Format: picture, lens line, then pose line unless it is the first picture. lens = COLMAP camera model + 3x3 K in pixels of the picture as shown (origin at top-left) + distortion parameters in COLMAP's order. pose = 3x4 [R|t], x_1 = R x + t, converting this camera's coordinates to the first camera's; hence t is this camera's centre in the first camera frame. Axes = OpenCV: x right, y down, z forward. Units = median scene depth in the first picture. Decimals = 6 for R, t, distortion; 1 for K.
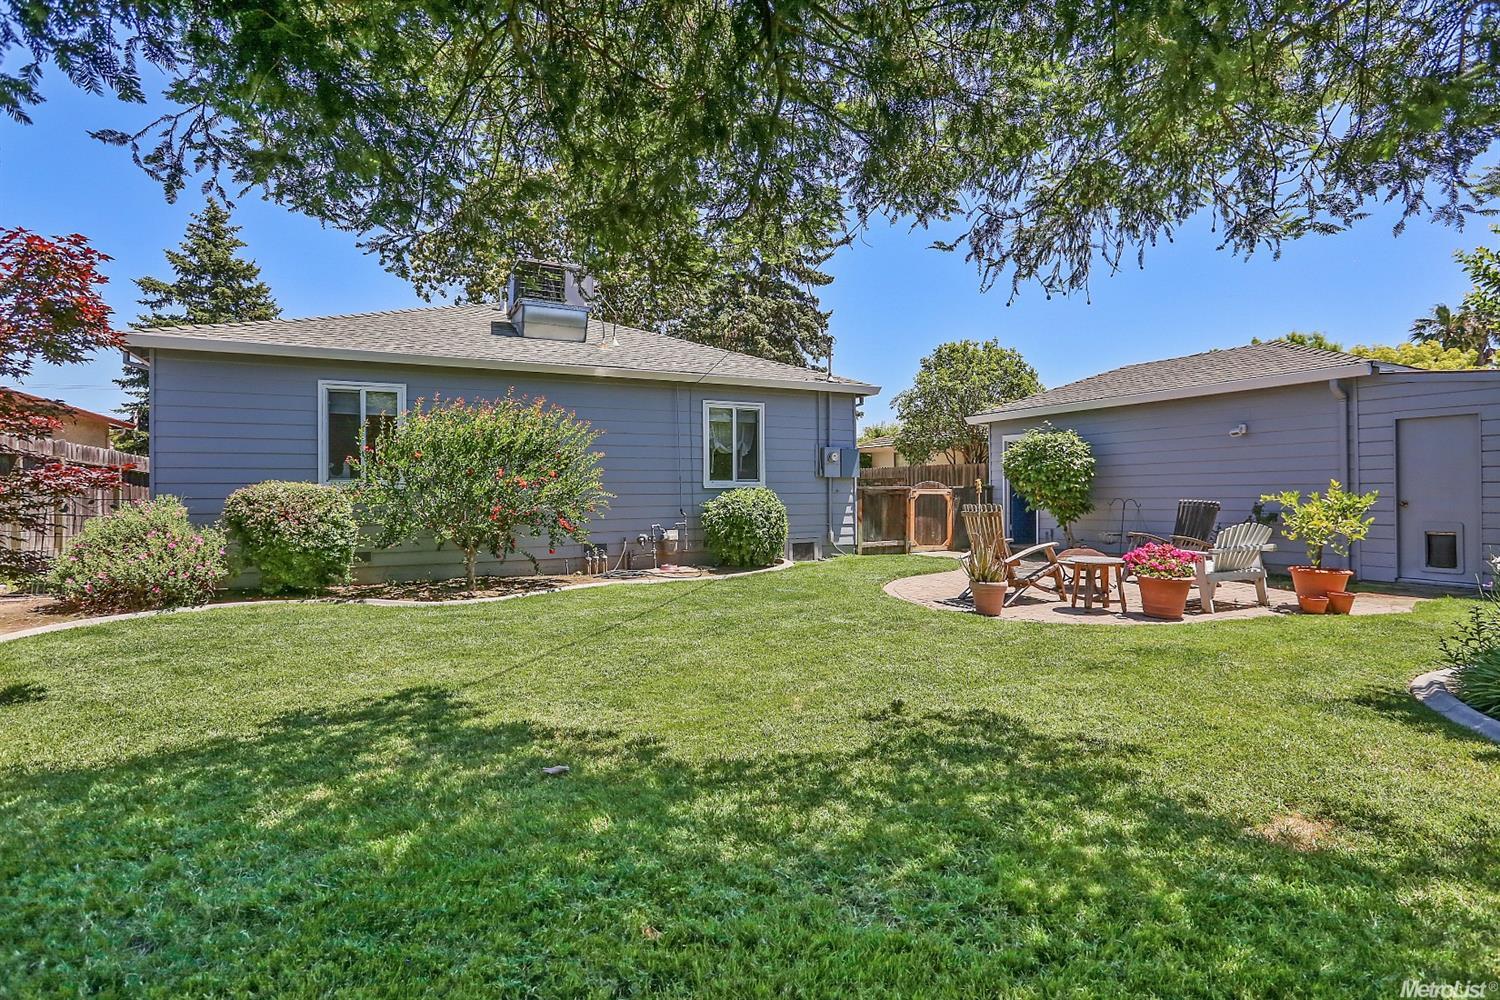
lens RADIAL K [[727.0, 0, 759.1], [0, 727.0, 497.4], [0, 0, 1]] dist [-0.034368, 0.013300]
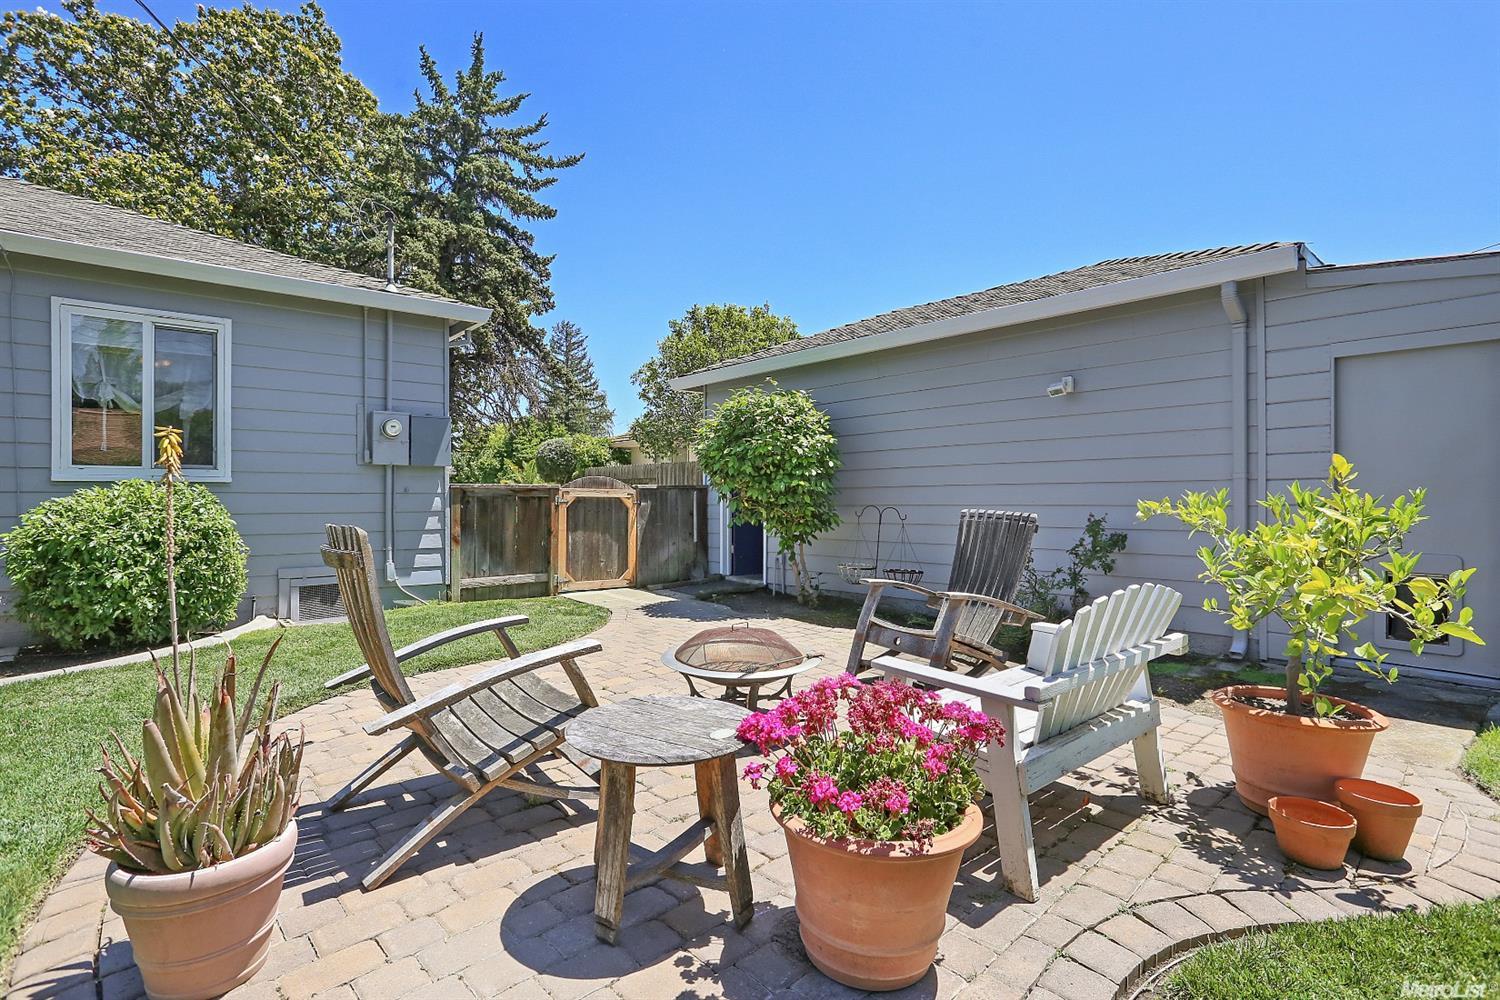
lens RADIAL K [[727.0, 0, 739.6], [0, 727.0, 492.4], [0, 0, 1]] dist [-0.034368, 0.013300]
pose [[0.979277, 0.006462, 0.202421, 0.245263], [-0.003998, 0.999913, -0.012579, -0.000918], [-0.202484, 0.011509, 0.979218, 0.398827]]
